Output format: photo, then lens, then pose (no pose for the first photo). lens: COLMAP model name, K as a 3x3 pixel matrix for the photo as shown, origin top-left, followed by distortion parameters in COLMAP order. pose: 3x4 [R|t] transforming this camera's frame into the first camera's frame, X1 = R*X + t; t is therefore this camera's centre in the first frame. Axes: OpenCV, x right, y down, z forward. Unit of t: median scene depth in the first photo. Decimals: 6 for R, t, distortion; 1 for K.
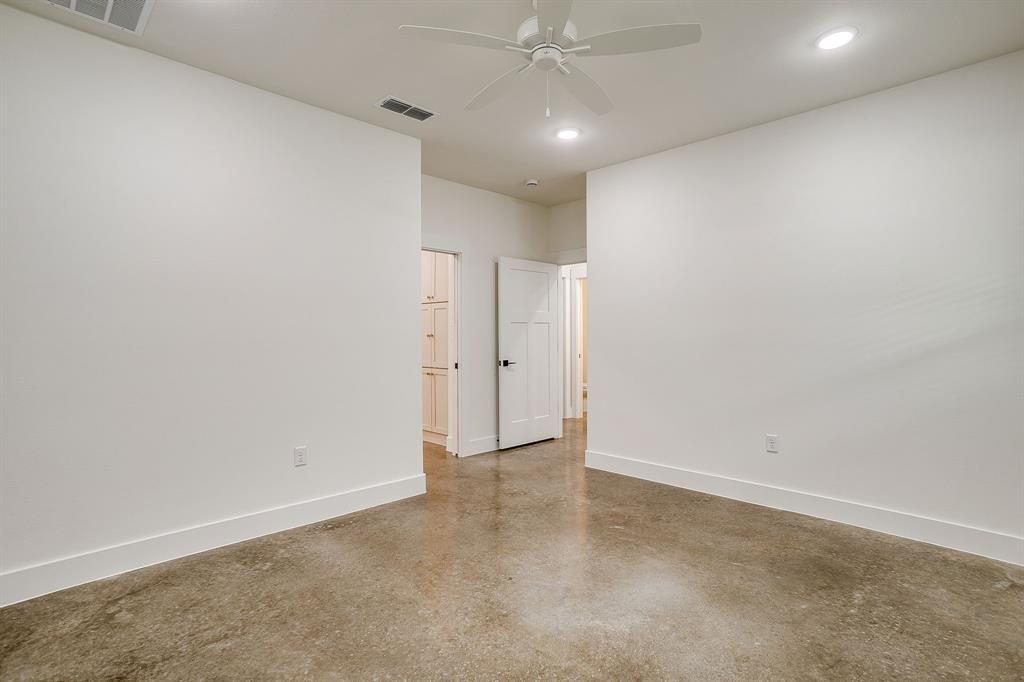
lens RADIAL K [[491.3, 0, 511.4], [0, 491.3, 339.9], [0, 0, 1]] dist [-0.004776, 0.002708]
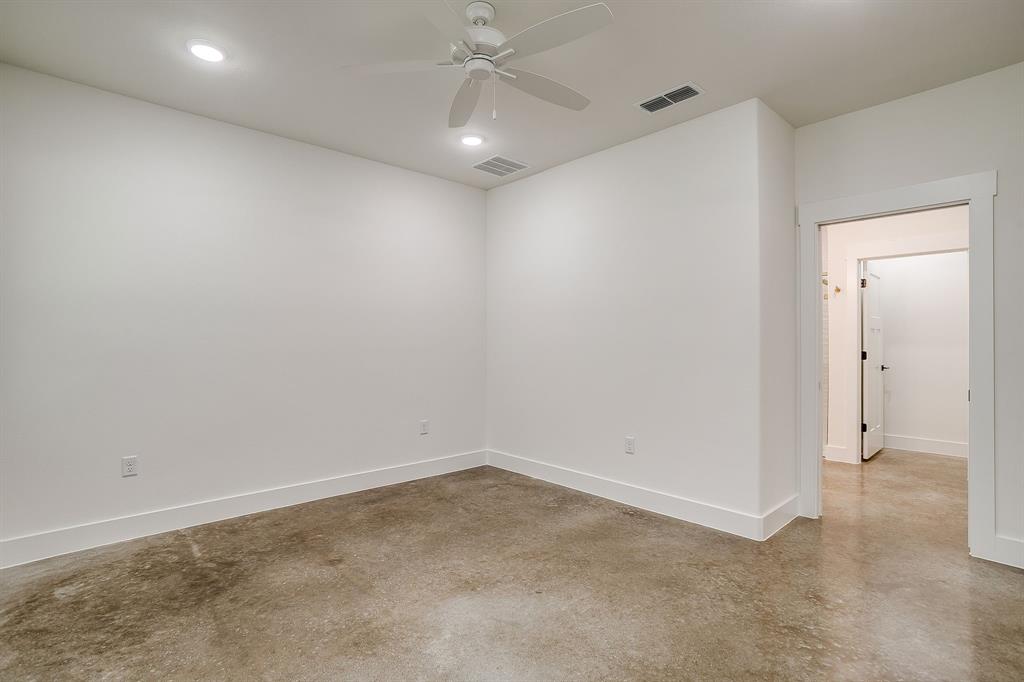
lens RADIAL K [[491.3, 0, 511.3], [0, 491.3, 342.6], [0, 0, 1]] dist [-0.004776, 0.002708]
pose [[-0.051613, -0.005044, -0.998654, 0.867535], [-0.001167, 0.999987, -0.004991, -0.001960], [0.998666, 0.000908, -0.051618, 0.889999]]
